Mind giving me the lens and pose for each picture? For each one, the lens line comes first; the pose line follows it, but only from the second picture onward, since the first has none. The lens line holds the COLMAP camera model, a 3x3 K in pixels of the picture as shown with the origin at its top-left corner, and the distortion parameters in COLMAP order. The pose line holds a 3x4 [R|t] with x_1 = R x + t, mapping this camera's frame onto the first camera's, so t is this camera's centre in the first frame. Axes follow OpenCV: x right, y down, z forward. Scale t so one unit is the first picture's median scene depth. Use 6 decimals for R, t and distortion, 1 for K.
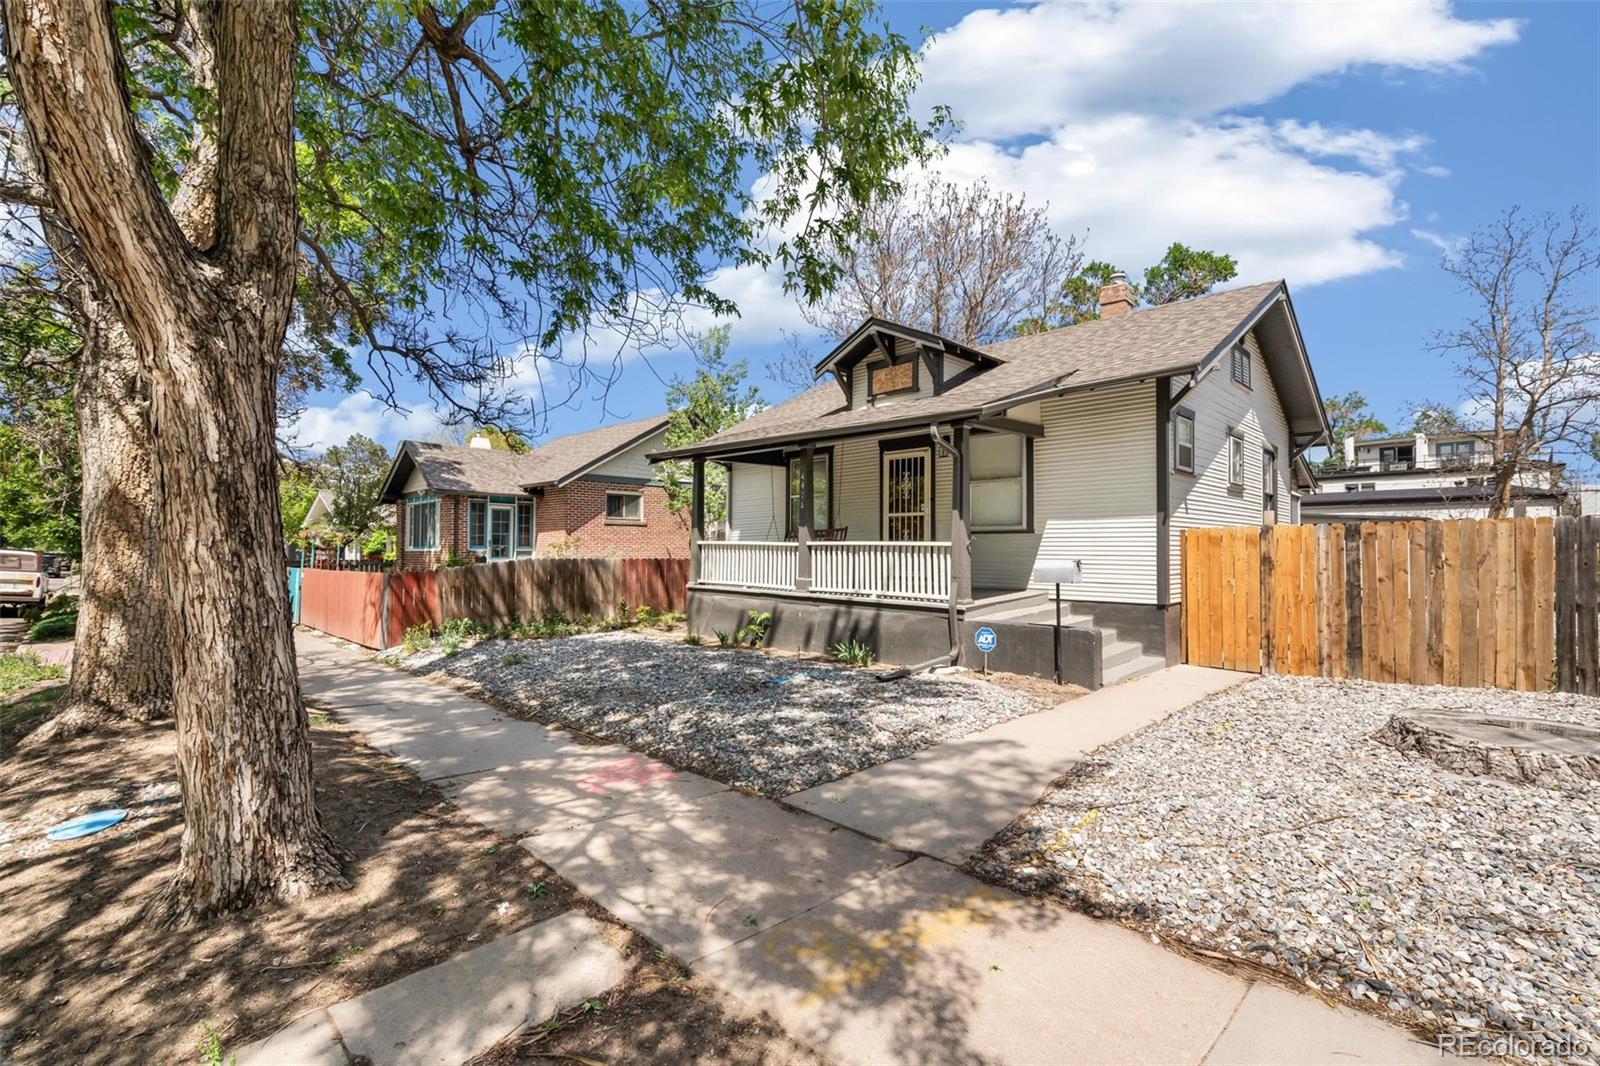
lens RADIAL K [[722.2, 0, 800.0], [0, 722.2, 533.0], [0, 0, 1]] dist [-0.016164, 0.000043]
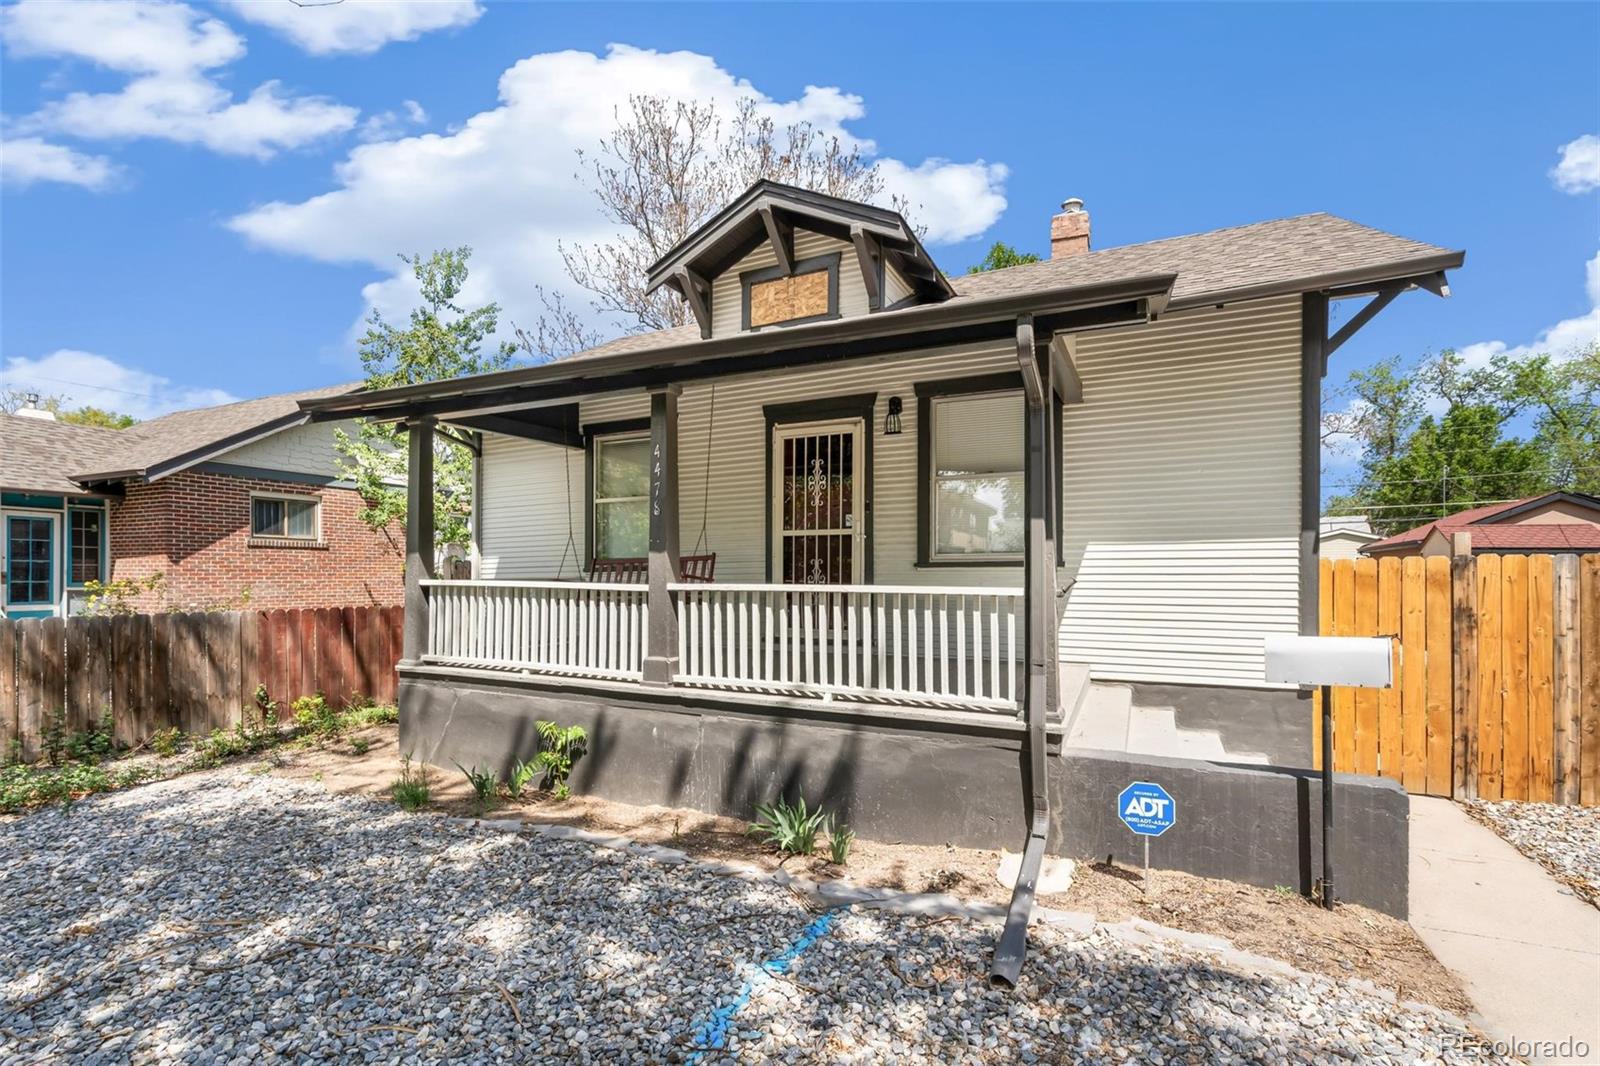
lens RADIAL K [[742.9, 0, 800.6], [0, 742.9, 581.3], [0, 0, 1]] dist [-0.002606, 0.000146]
pose [[0.943119, -0.006065, 0.332400, -0.064875], [-0.003808, 0.999571, 0.029042, -0.003751], [-0.332434, -0.028656, 0.942691, 0.430410]]
